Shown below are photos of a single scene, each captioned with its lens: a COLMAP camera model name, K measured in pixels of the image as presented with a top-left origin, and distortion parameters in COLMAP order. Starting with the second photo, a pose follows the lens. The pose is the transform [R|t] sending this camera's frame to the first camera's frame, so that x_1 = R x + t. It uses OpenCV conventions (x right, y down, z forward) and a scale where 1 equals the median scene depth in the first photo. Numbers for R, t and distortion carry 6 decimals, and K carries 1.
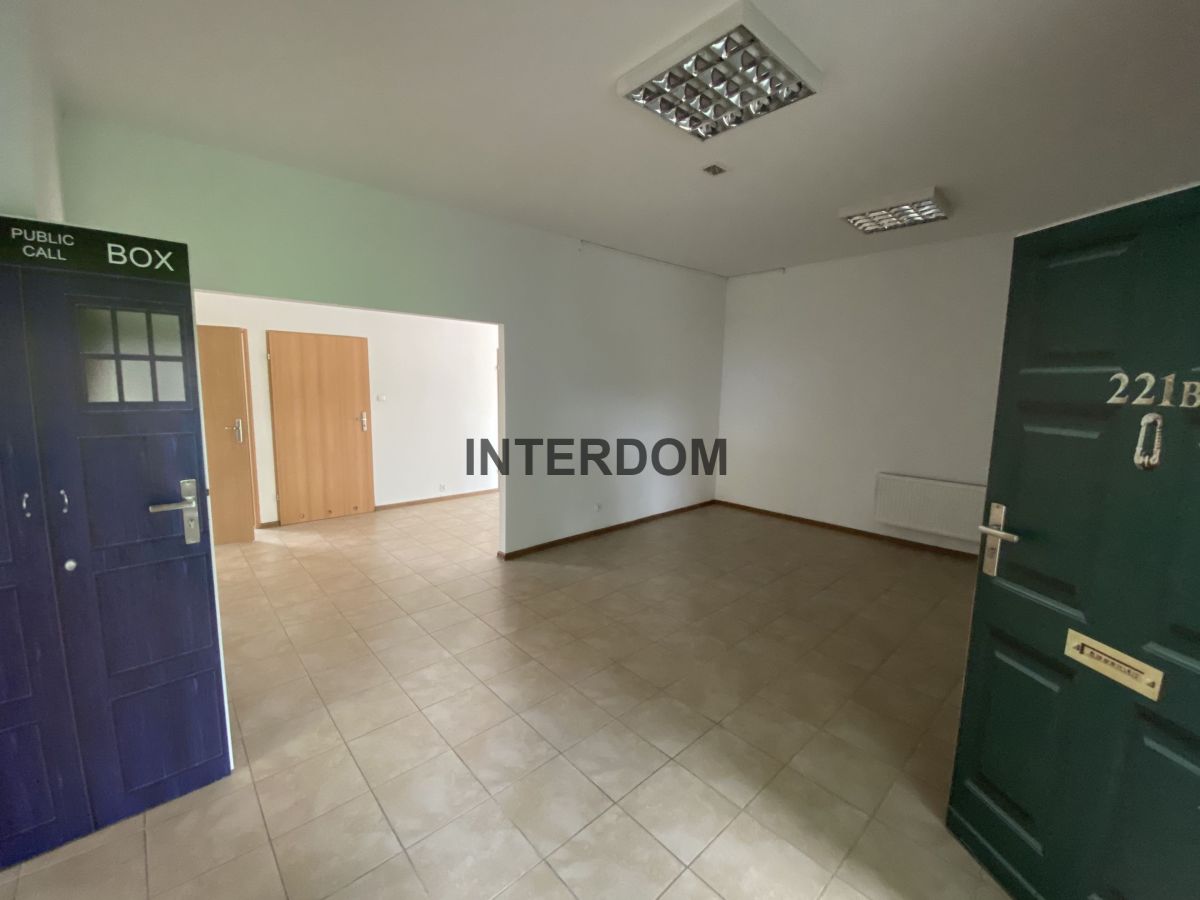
lens RADIAL K [[486.0, 0, 599.6], [0, 486.0, 444.5], [0, 0, 1]] dist [0.007533, -0.013418]
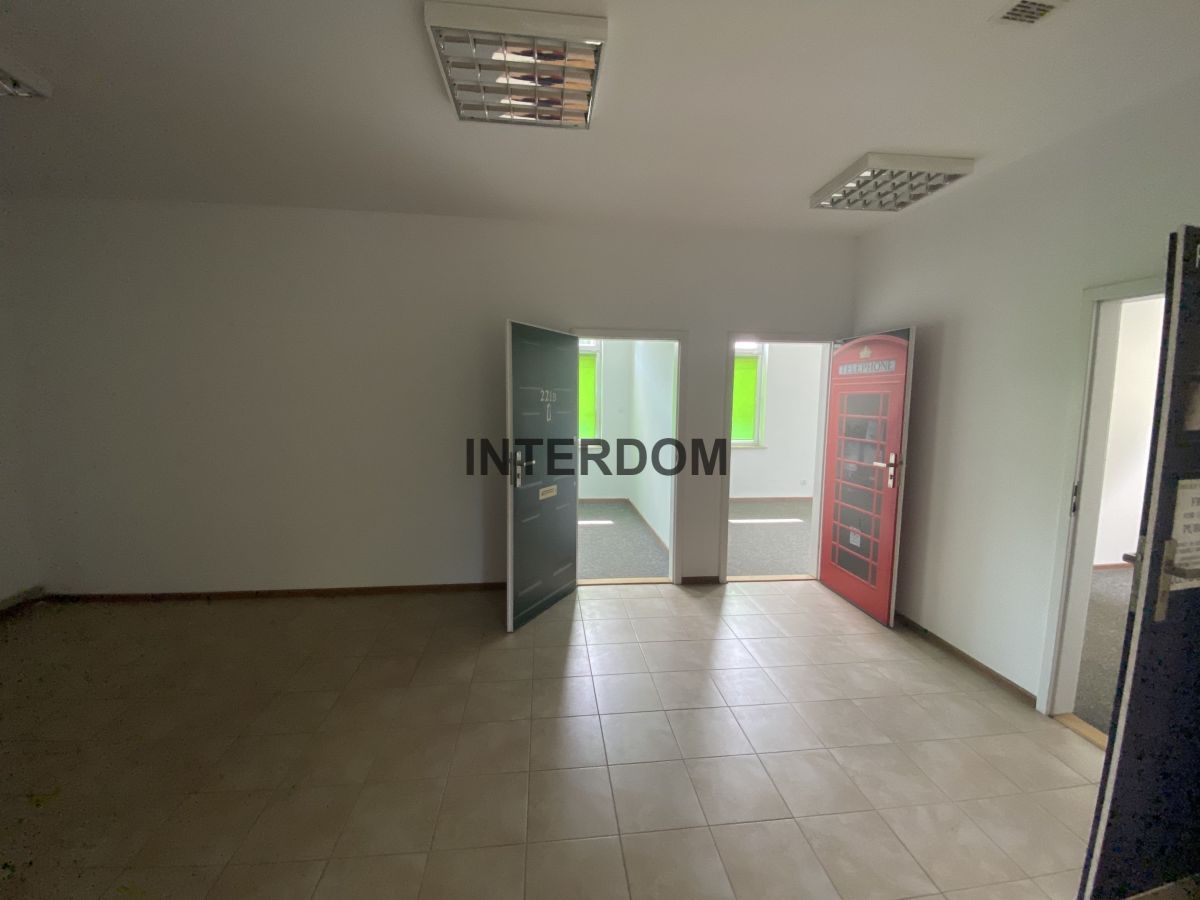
lens RADIAL K [[486.0, 0, 587.7], [0, 486.0, 437.1], [0, 0, 1]] dist [0.007533, -0.013418]
pose [[-0.796357, -0.074840, 0.600179, -0.653198], [0.055256, 0.979163, 0.195415, -0.330533], [-0.602298, 0.188783, -0.775628, 2.439924]]
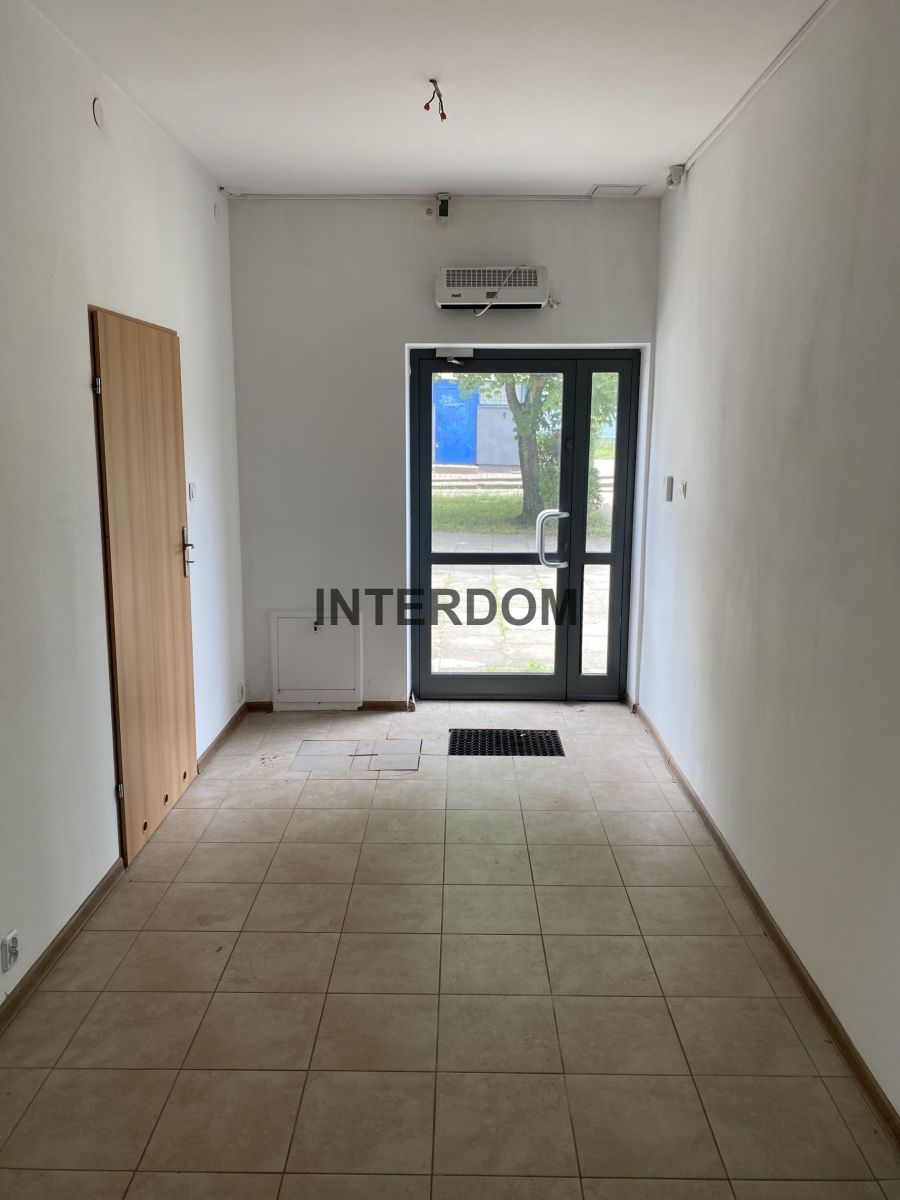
lens RADIAL K [[910.4, 0, 460.7], [0, 910.4, 591.1], [0, 0, 1]] dist [0.021617, -0.024334]
pose [[0.679390, -0.143971, 0.719515, -1.937267], [0.095119, 0.989569, 0.108193, -0.403393], [-0.727587, -0.005065, 0.685997, 2.447340]]
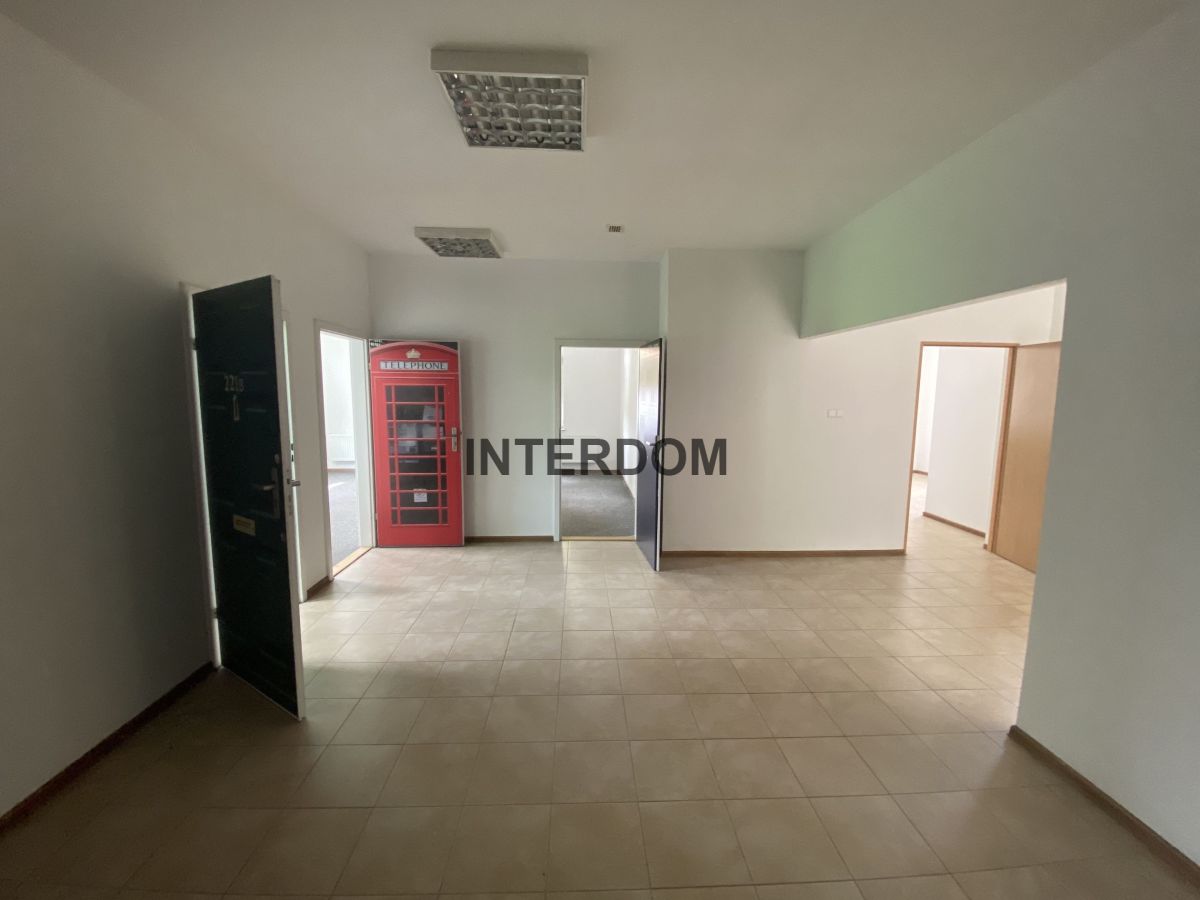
lens RADIAL K [[478.9, 0, 601.3], [0, 478.9, 441.0], [0, 0, 1]] dist [0.000963, -0.000064]
pose [[-0.641087, 0.049826, -0.765849, 1.325166], [-0.119117, 0.979338, 0.163427, -0.293554], [0.758168, 0.195997, -0.621906, 2.613276]]
